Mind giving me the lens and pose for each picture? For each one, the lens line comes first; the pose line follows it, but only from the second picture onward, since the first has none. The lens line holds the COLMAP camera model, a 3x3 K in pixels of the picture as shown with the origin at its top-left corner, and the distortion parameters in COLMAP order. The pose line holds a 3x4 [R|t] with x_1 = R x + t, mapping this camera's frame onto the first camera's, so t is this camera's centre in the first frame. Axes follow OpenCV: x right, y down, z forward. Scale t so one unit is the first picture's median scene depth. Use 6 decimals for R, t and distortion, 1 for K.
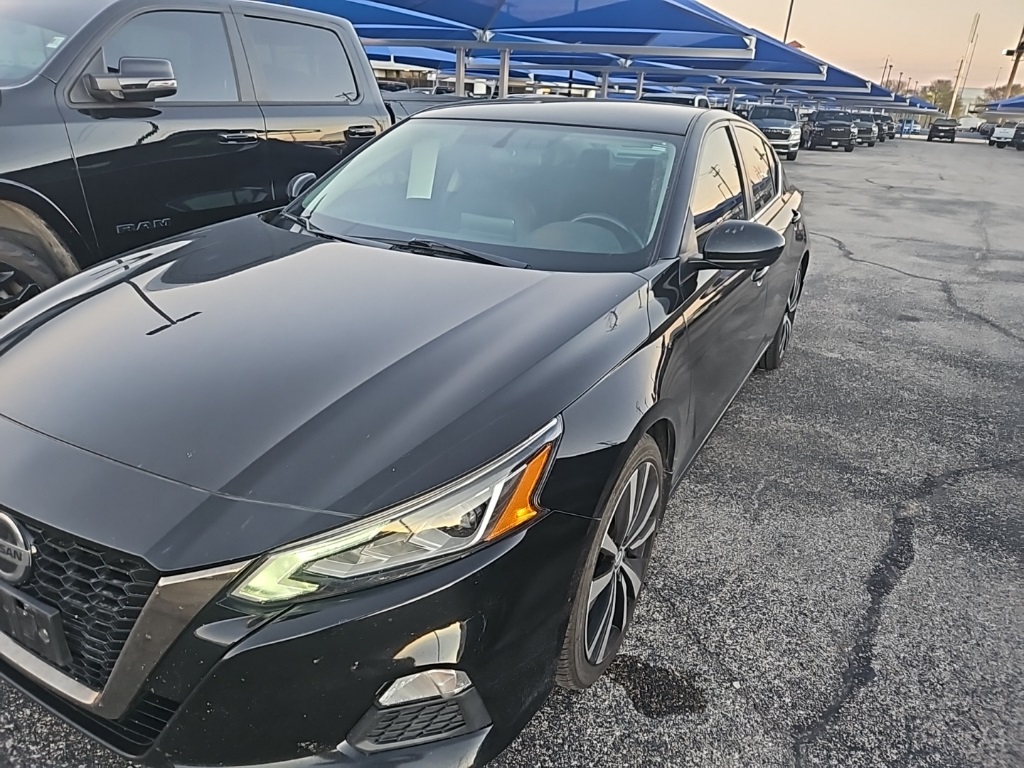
lens RADIAL K [[703.1, 0, 506.9], [0, 703.1, 383.7], [0, 0, 1]] dist [0.077596, -0.069136]
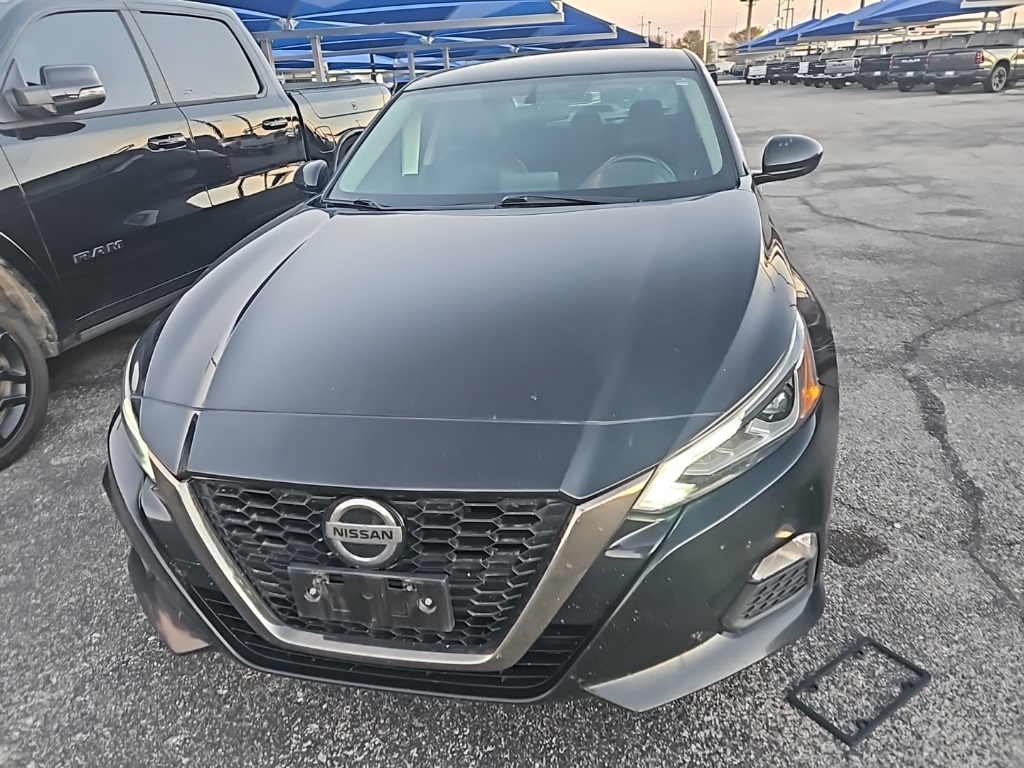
lens RADIAL K [[703.1, 0, 506.9], [0, 703.1, 383.7], [0, 0, 1]] dist [0.077596, -0.069136]
pose [[0.954061, -0.207813, 0.215827, -0.248010], [0.203498, 0.978162, 0.042281, 0.009600], [-0.219901, 0.003582, 0.975516, 0.003708]]
